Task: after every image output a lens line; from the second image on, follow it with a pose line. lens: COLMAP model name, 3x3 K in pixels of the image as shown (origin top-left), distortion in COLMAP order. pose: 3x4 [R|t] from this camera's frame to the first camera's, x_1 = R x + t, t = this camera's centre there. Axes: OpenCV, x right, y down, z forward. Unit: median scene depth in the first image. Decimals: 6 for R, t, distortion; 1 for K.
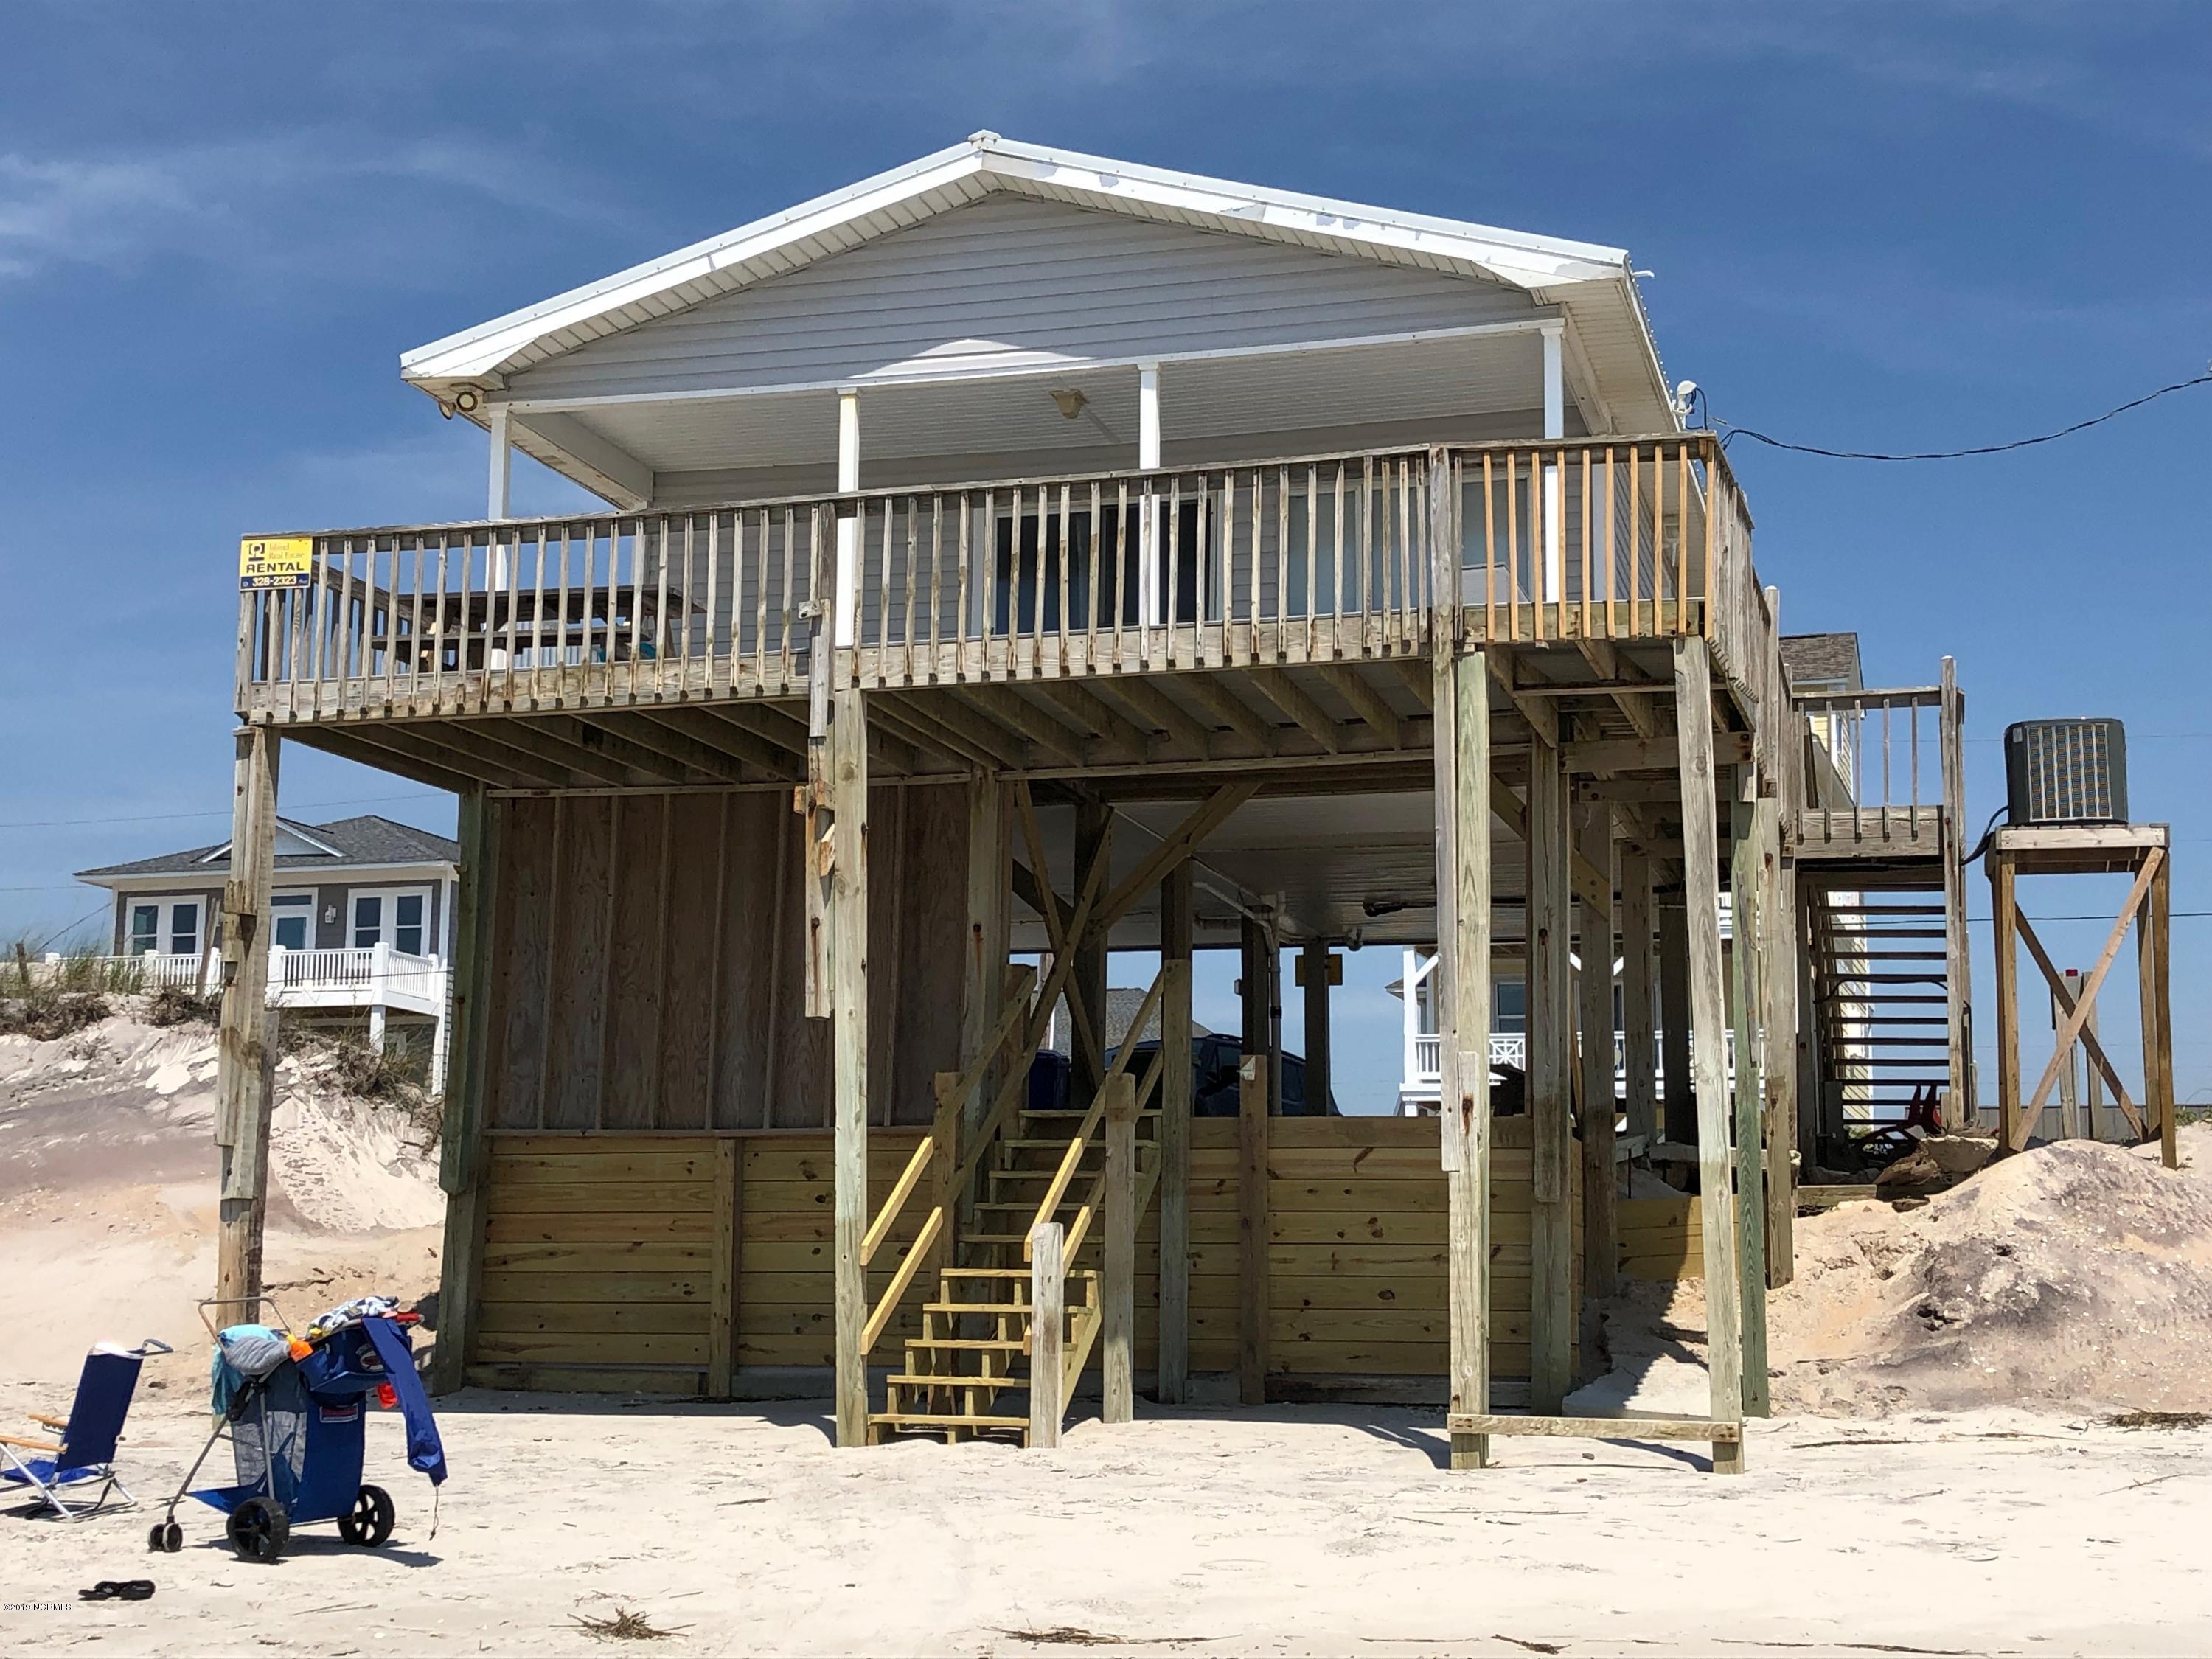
lens RADIAL K [[3198.3, 0, 1097.6], [0, 3198.3, 823.5], [0, 0, 1]] dist [0.058733, 0.000000]
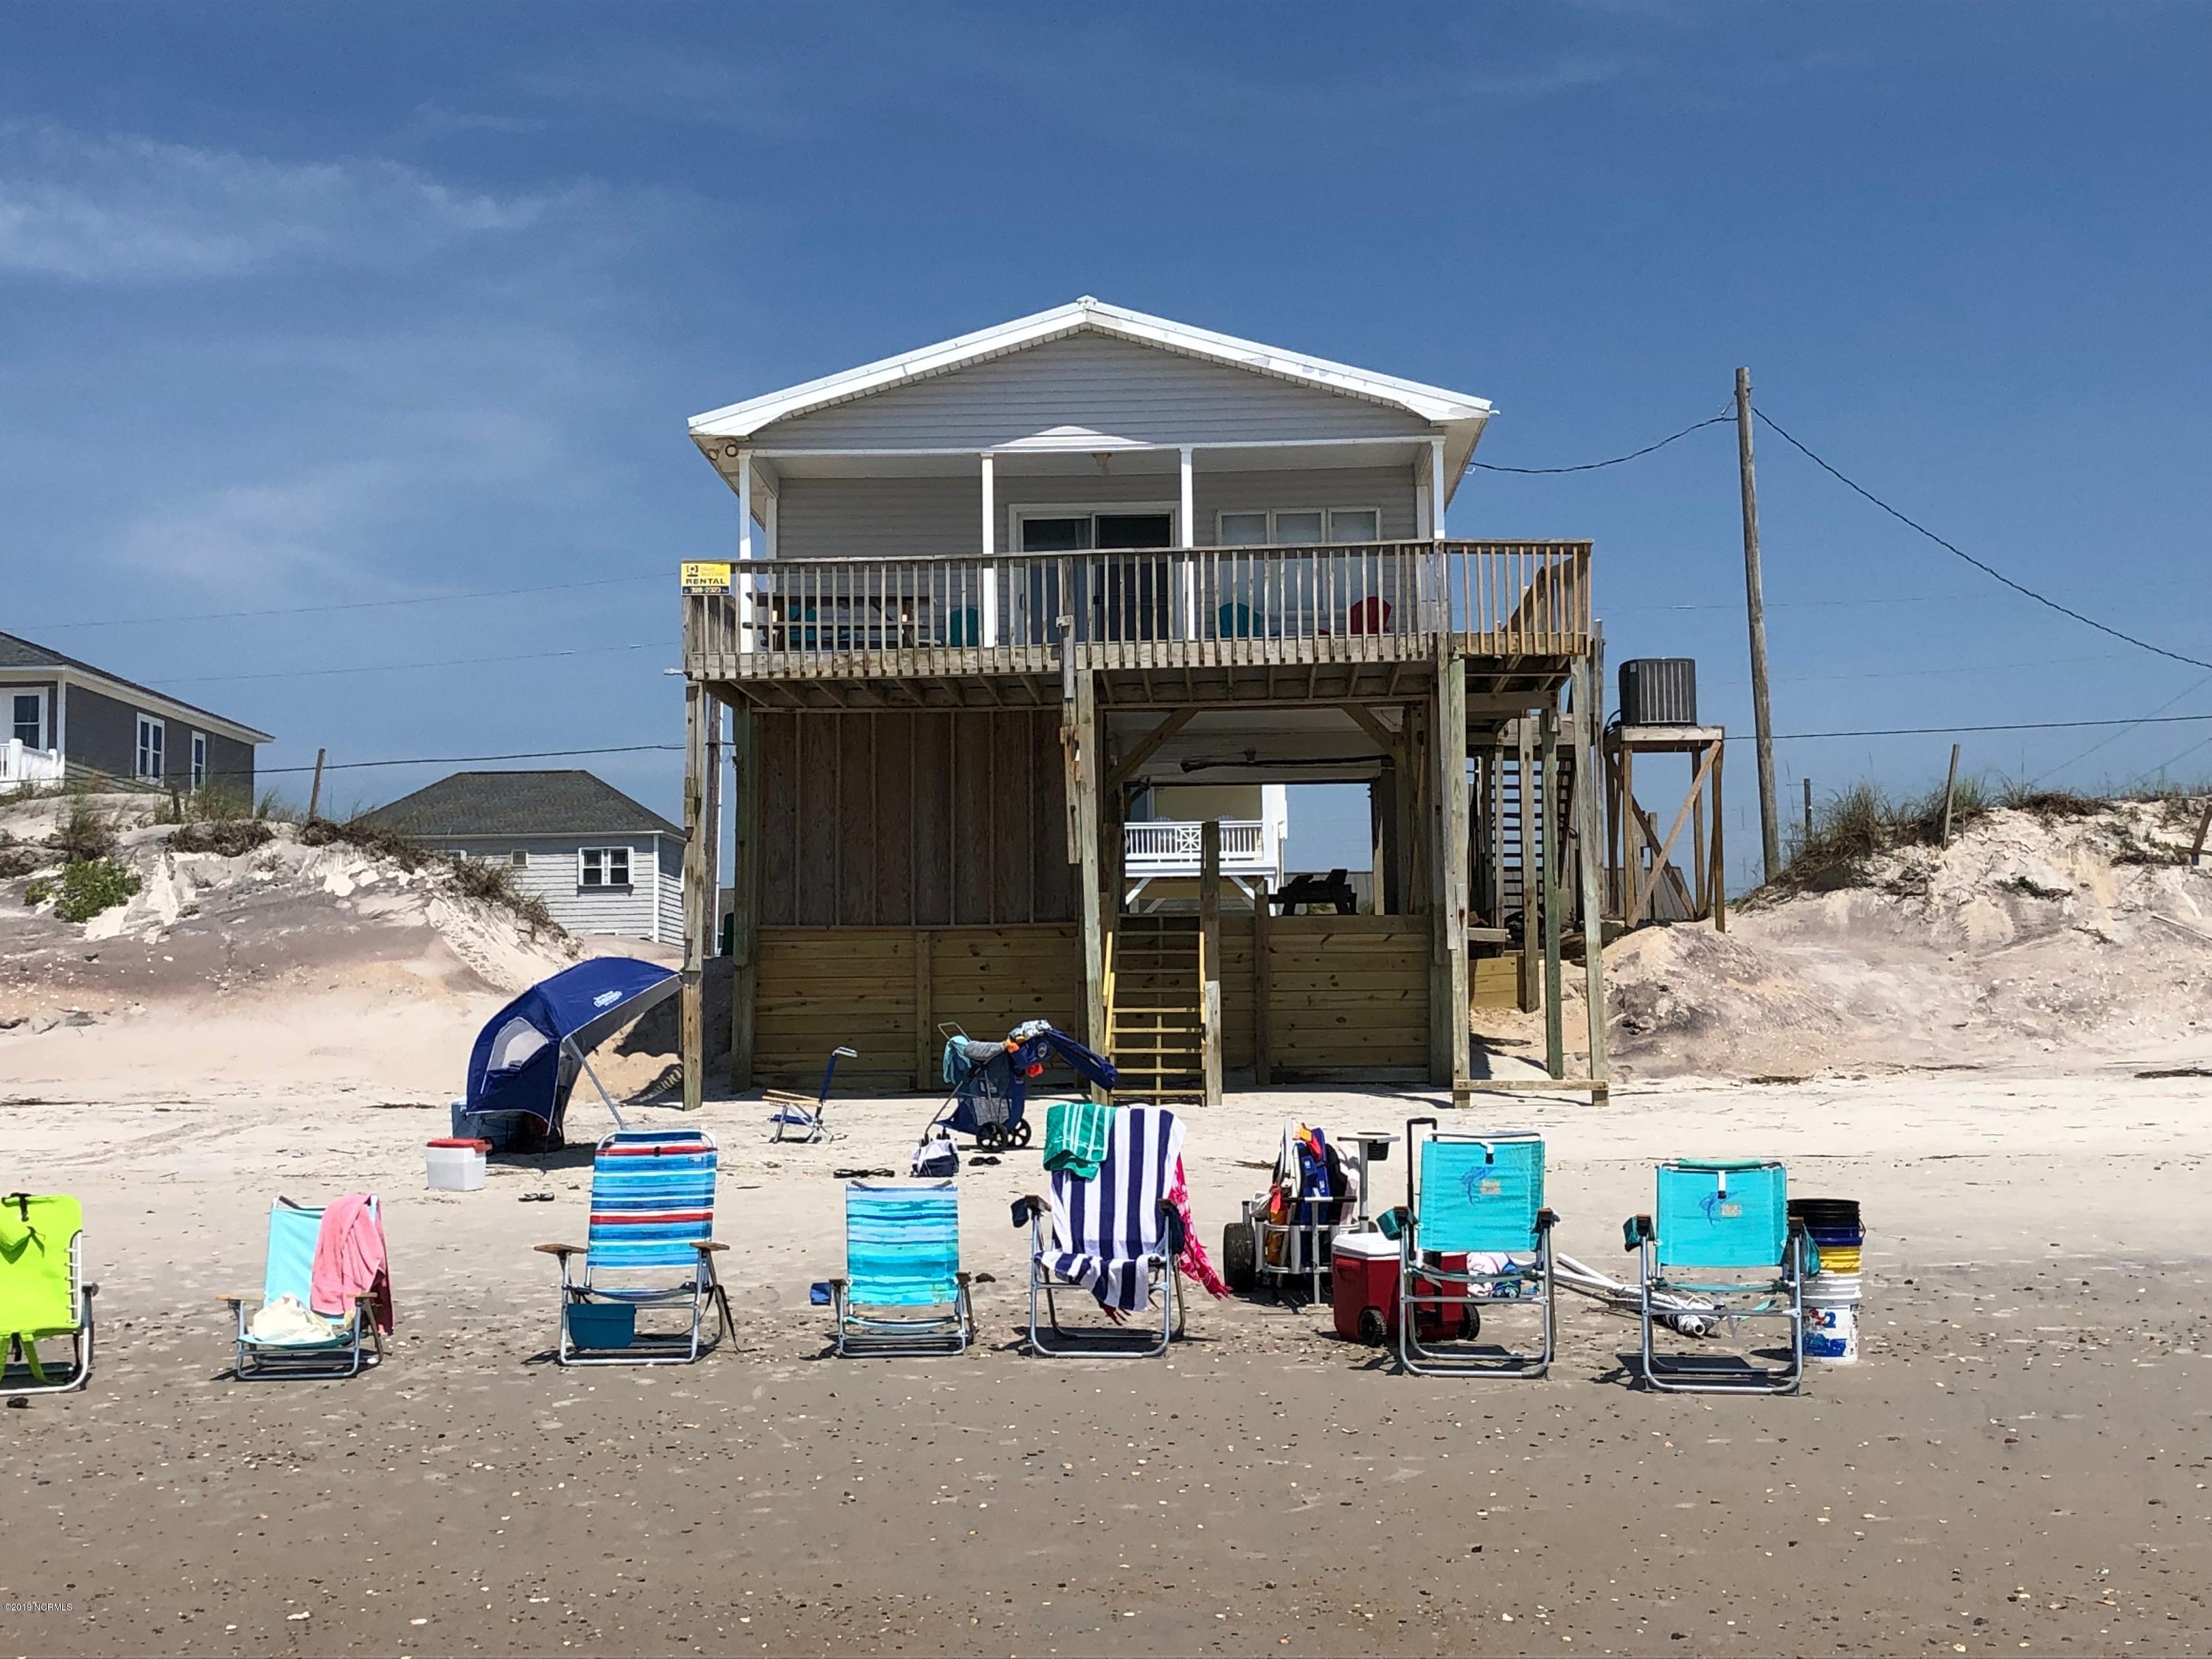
lens RADIAL K [[3198.3, 0, 1089.9], [0, 3198.3, 898.8], [0, 0, 1]] dist [0.058733, 0.000000]
pose [[0.970303, -0.006638, 0.241801, -0.423776], [-0.017489, 0.995082, 0.097495, -0.075214], [-0.241260, -0.098828, 0.965415, -0.564037]]
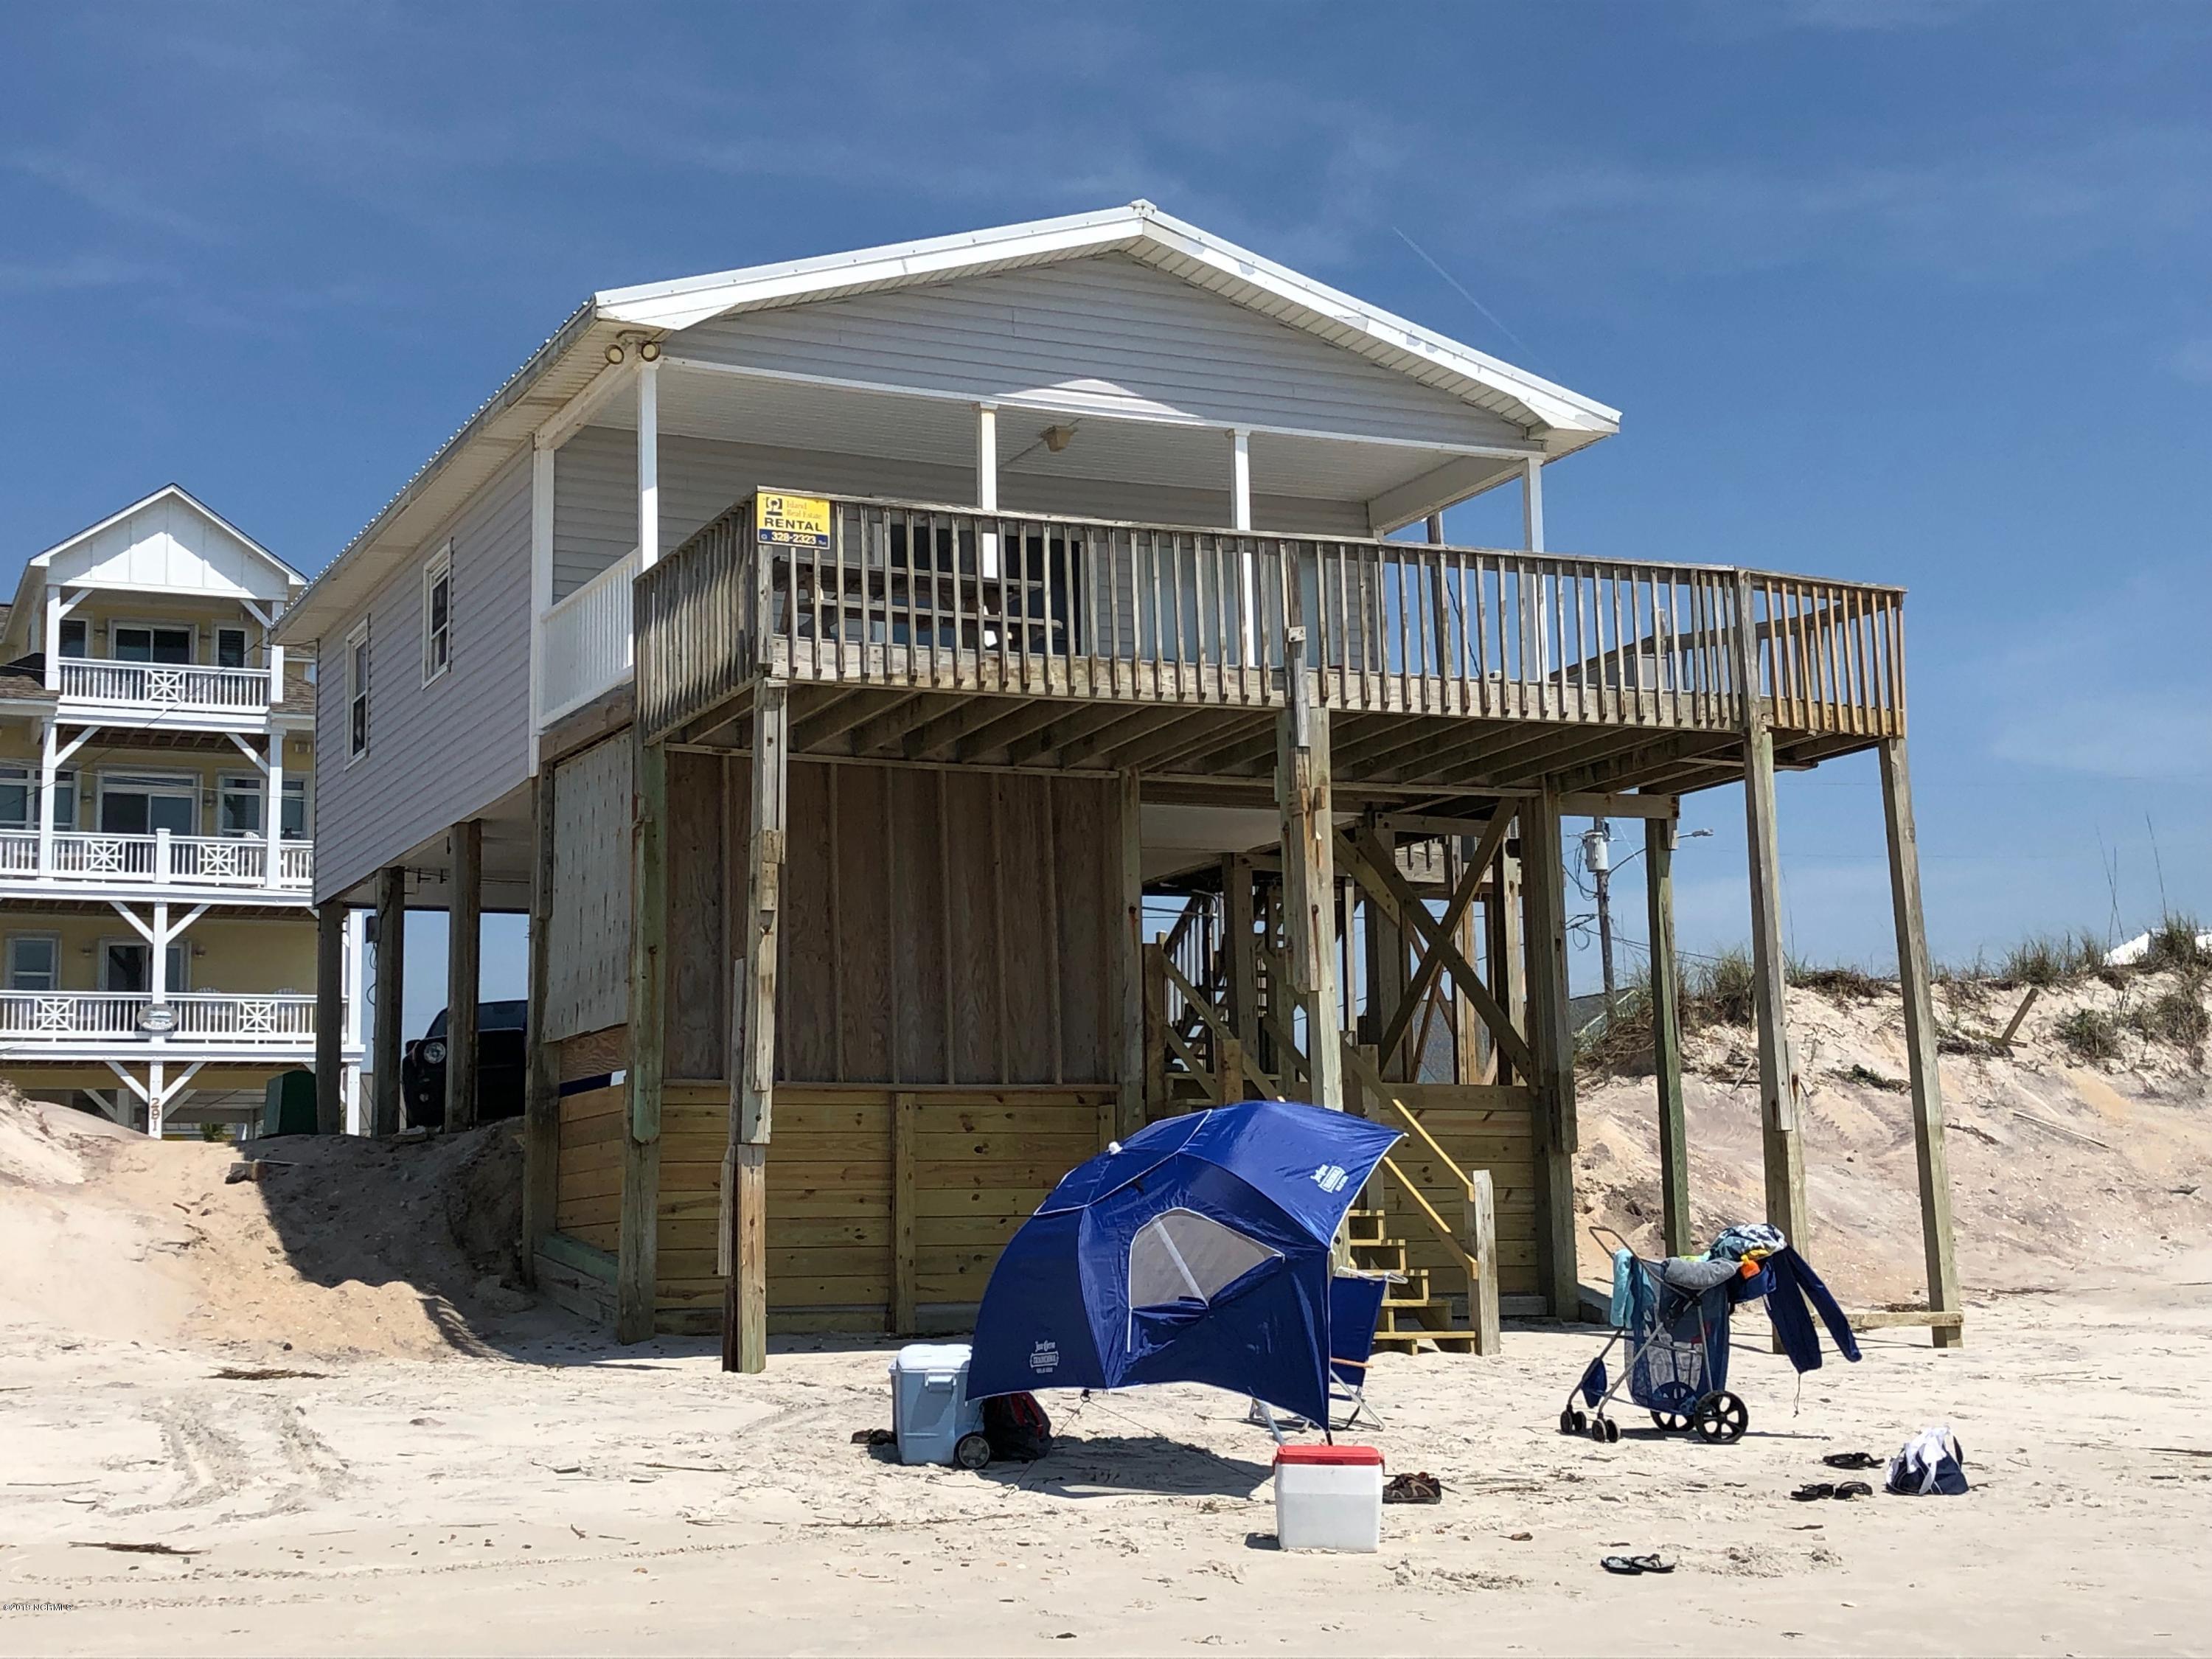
lens RADIAL K [[3198.3, 0, 1093.5], [0, 3198.3, 838.2], [0, 0, 1]] dist [0.058733, 0.000000]
pose [[0.753437, 0.067865, 0.654008, -0.777077], [-0.077434, 0.996896, -0.014240, 0.024298], [-0.652944, -0.039913, 0.756353, 0.156067]]
